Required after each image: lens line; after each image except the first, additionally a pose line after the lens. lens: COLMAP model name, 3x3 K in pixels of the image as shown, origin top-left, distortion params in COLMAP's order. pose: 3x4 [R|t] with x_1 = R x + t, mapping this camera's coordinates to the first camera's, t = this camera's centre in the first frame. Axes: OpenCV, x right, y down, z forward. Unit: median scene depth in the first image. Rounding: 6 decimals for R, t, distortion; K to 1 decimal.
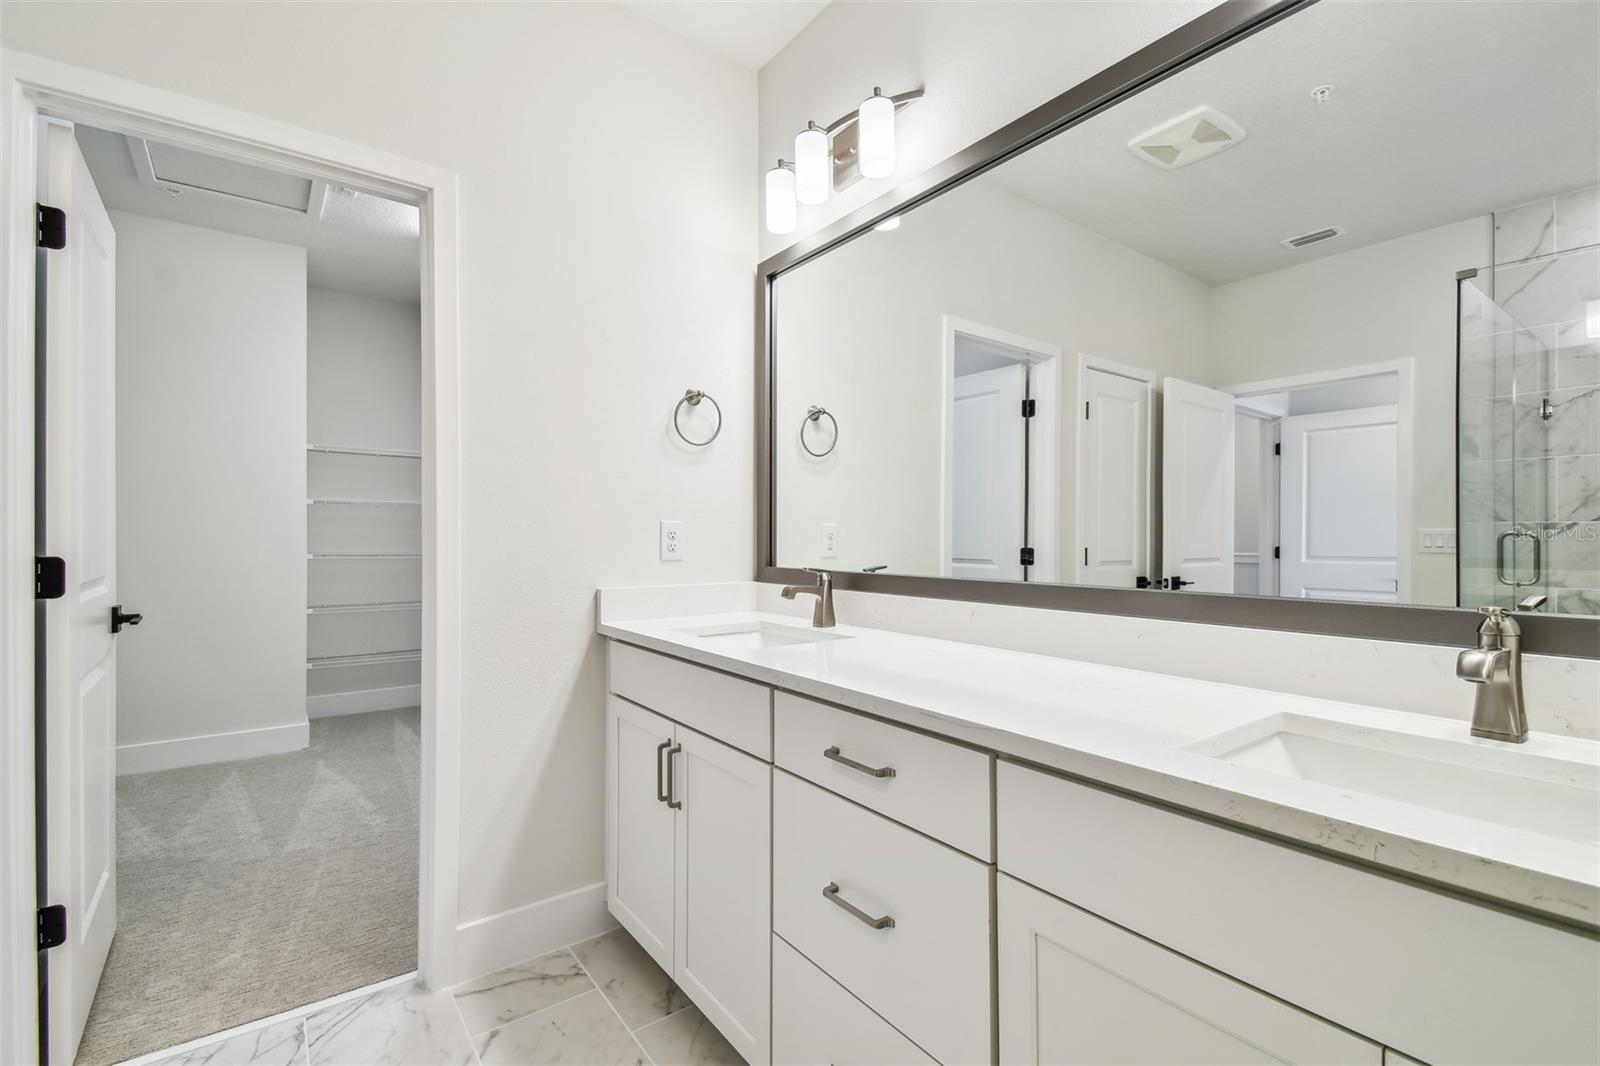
lens RADIAL K [[706.9, 0, 798.8], [0, 706.9, 538.5], [0, 0, 1]] dist [0.041171, -0.018780]
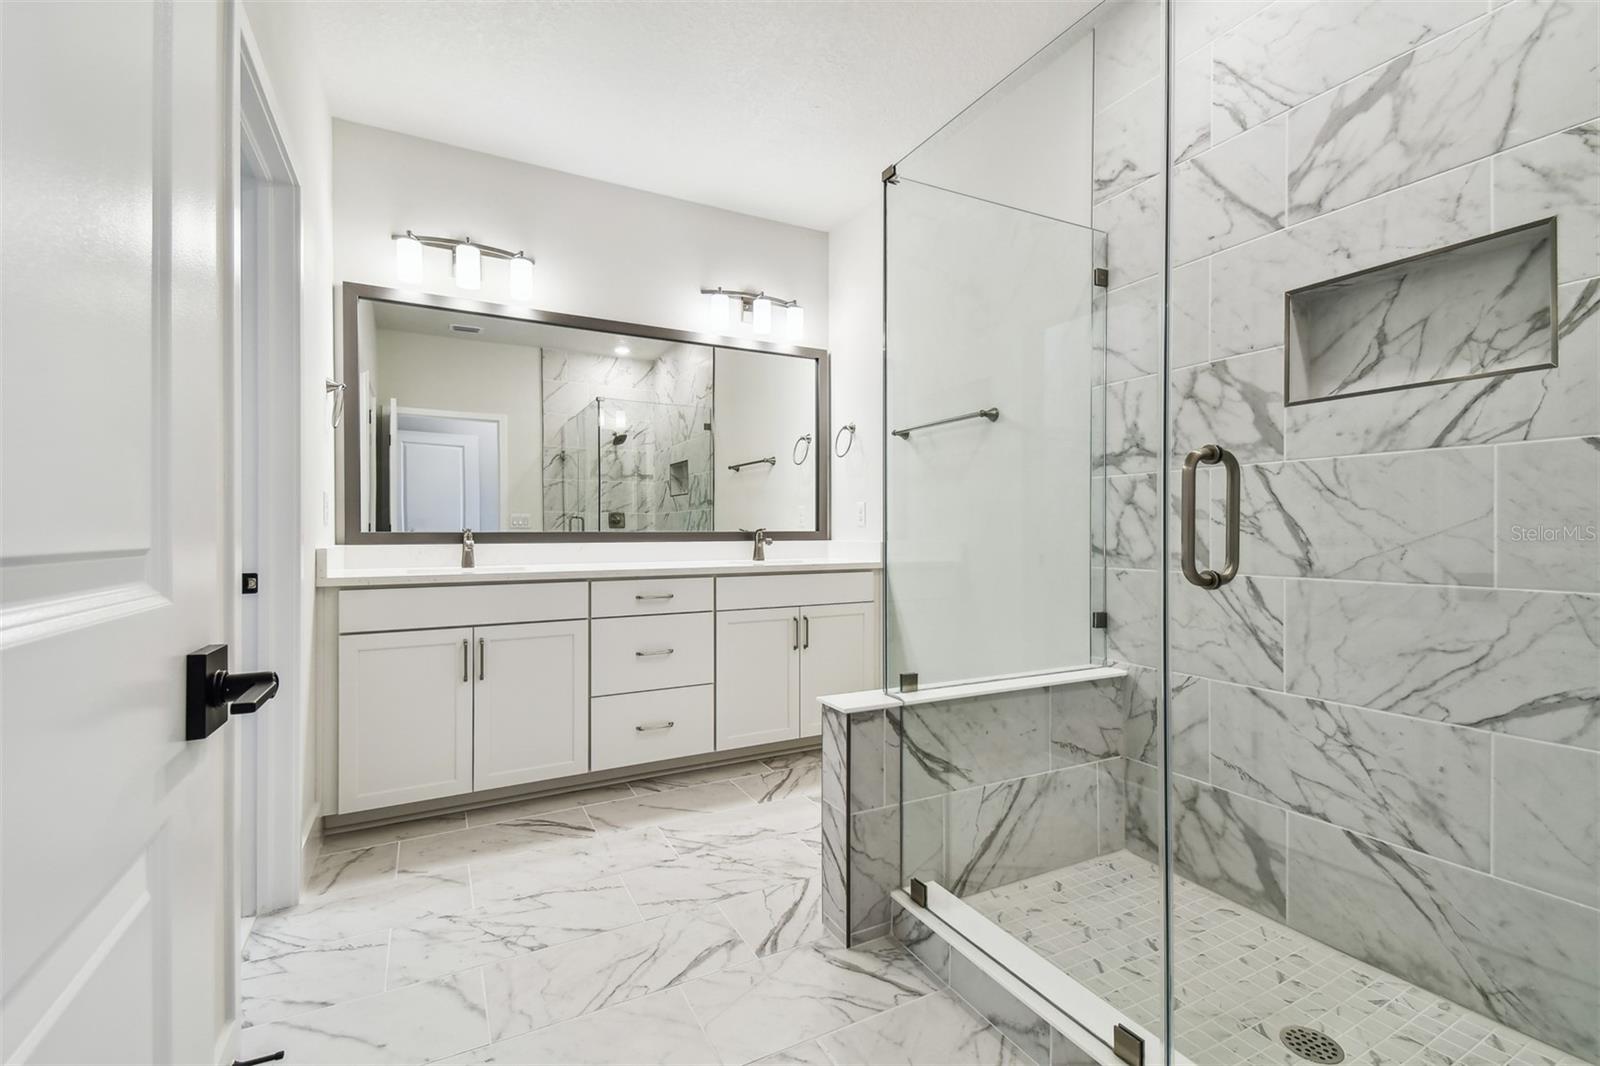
lens RADIAL K [[706.9, 0, 799.8], [0, 706.9, 530.3], [0, 0, 1]] dist [0.041171, -0.018780]
pose [[0.172931, -0.007090, 0.984908, -1.613613], [0.002291, 0.999974, 0.006797, 0.033656], [-0.984931, 0.001082, 0.172943, 0.017979]]
